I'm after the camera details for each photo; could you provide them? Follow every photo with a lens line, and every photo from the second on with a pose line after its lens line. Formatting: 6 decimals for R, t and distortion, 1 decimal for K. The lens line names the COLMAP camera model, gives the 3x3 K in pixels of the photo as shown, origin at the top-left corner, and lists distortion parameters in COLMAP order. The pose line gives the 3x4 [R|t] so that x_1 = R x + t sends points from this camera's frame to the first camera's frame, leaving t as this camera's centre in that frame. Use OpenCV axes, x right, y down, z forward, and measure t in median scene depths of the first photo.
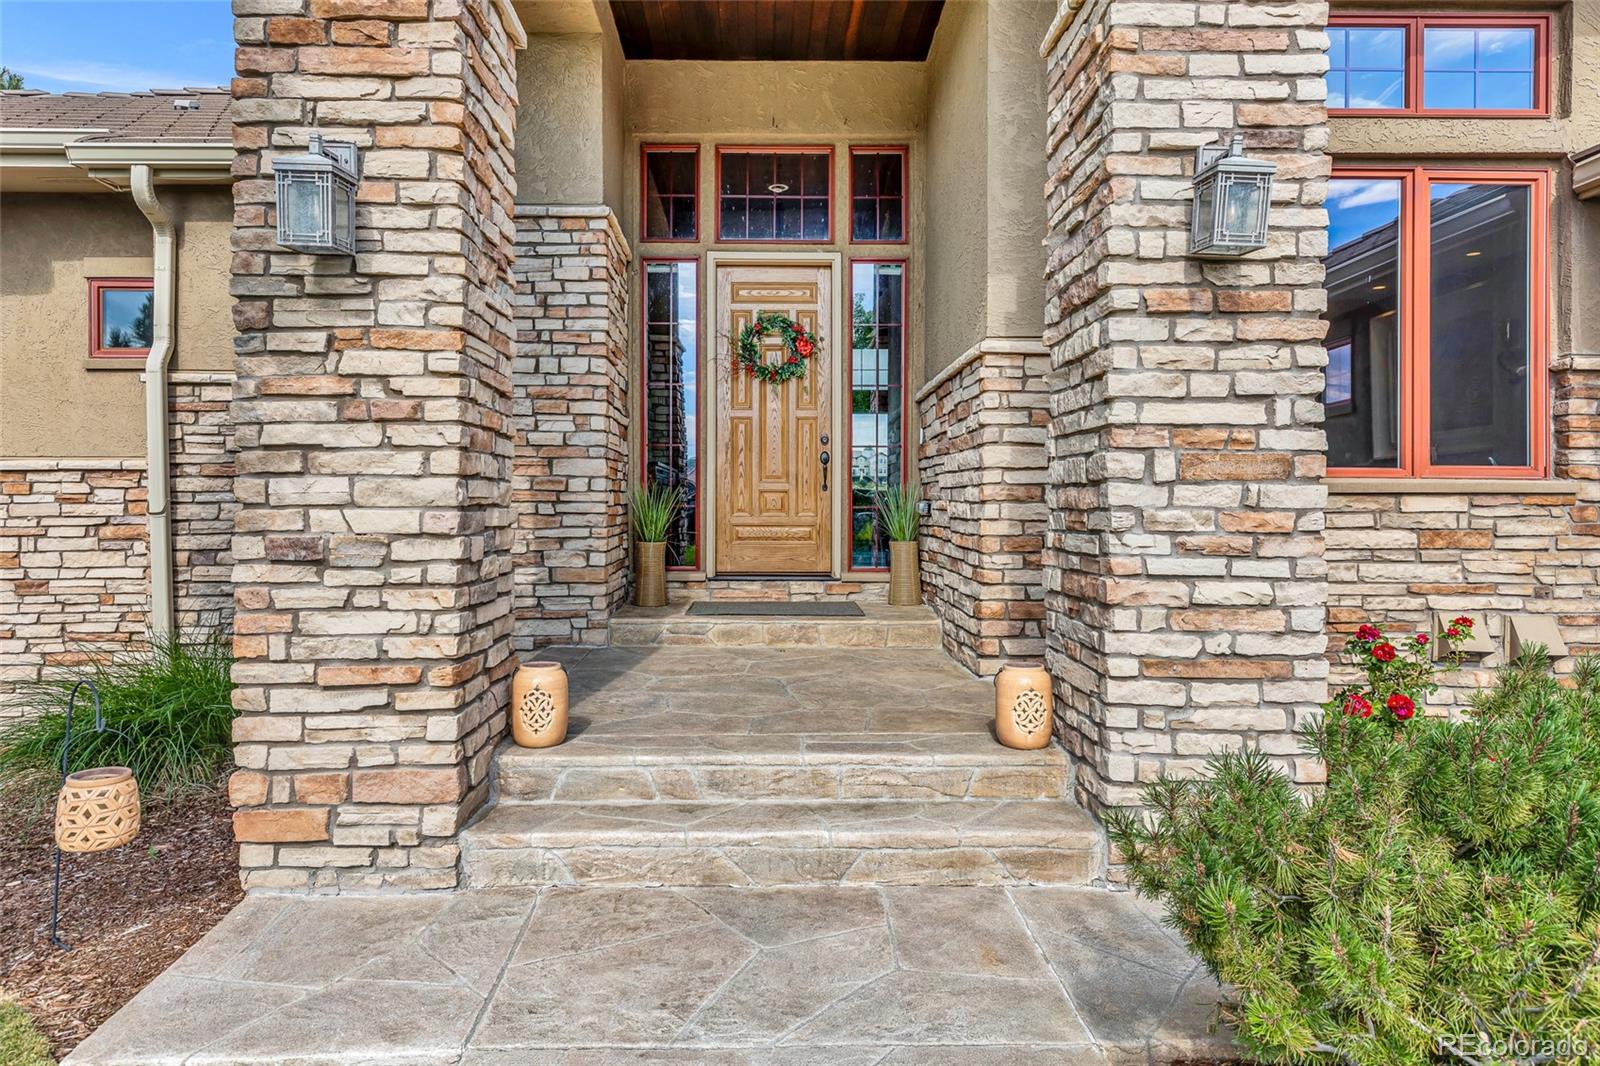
lens RADIAL K [[918.3, 0, 800.6], [0, 918.3, 536.4], [0, 0, 1]] dist [0.001980, 0.000190]
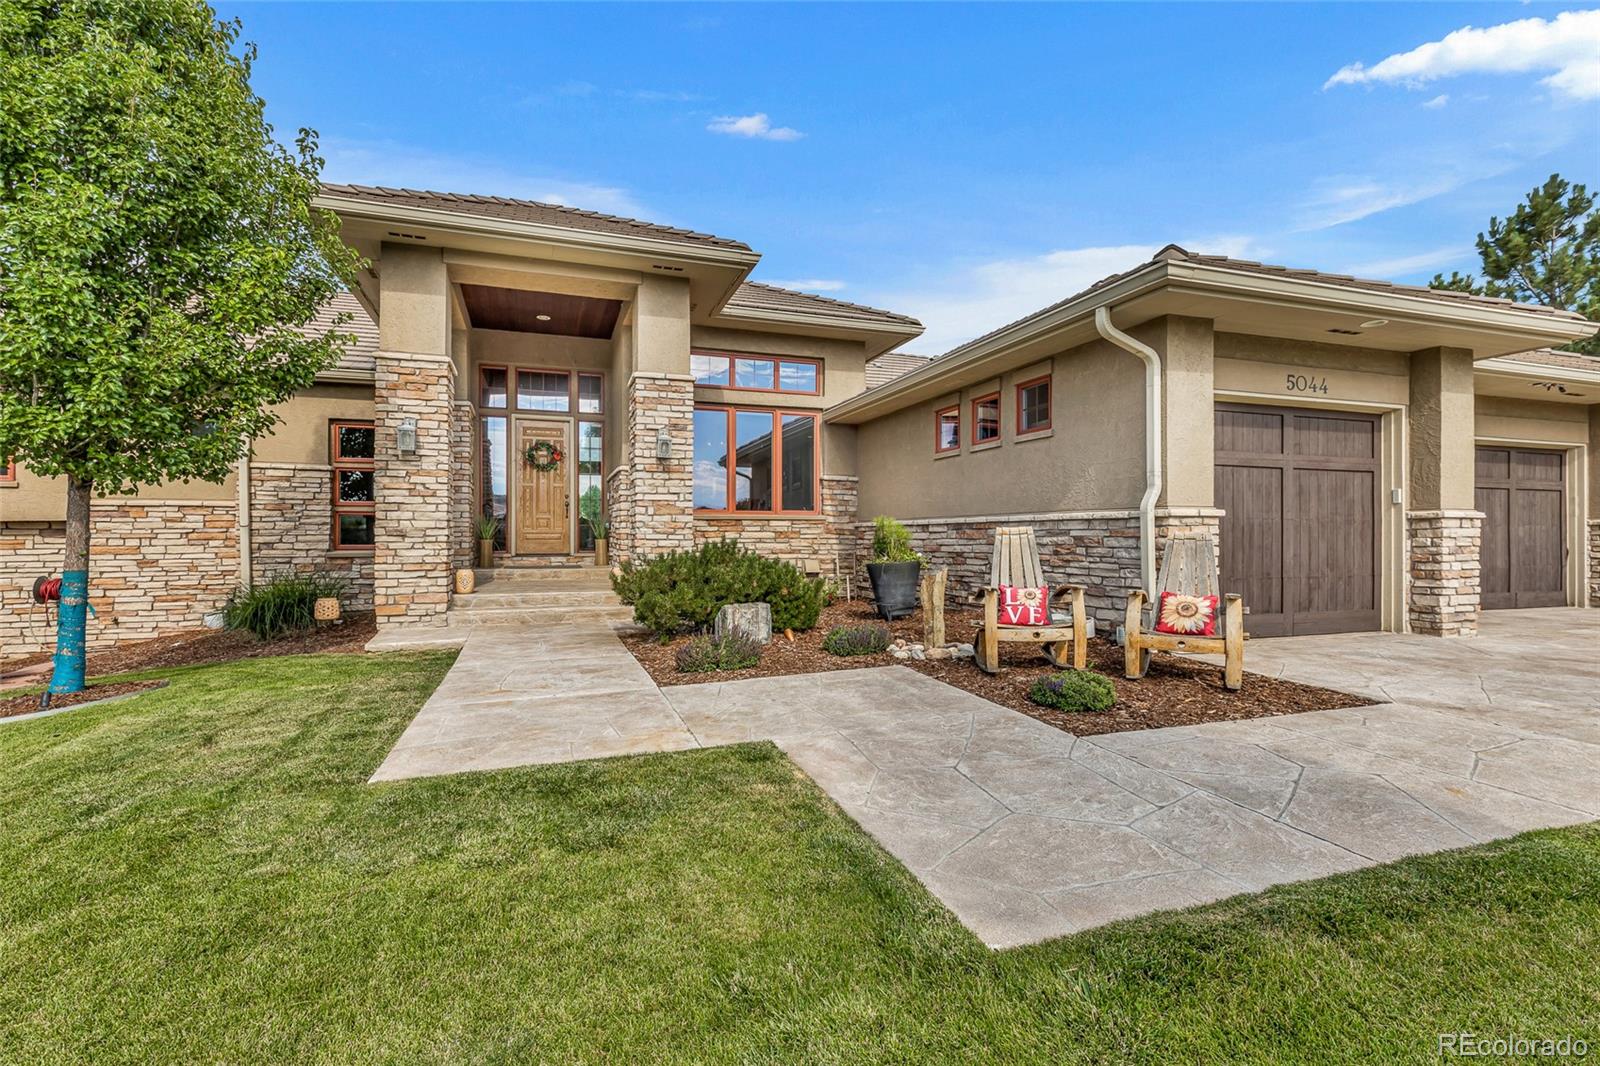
lens RADIAL K [[640.2, 0, 800.0], [0, 640.2, 533.0], [0, 0, 1]] dist [0.001455, 0.000077]
pose [[0.939846, -0.002395, 0.341589, 0.037314], [0.013395, 0.999465, -0.029849, 0.059805], [-0.341335, 0.032629, 0.939375, -0.983573]]
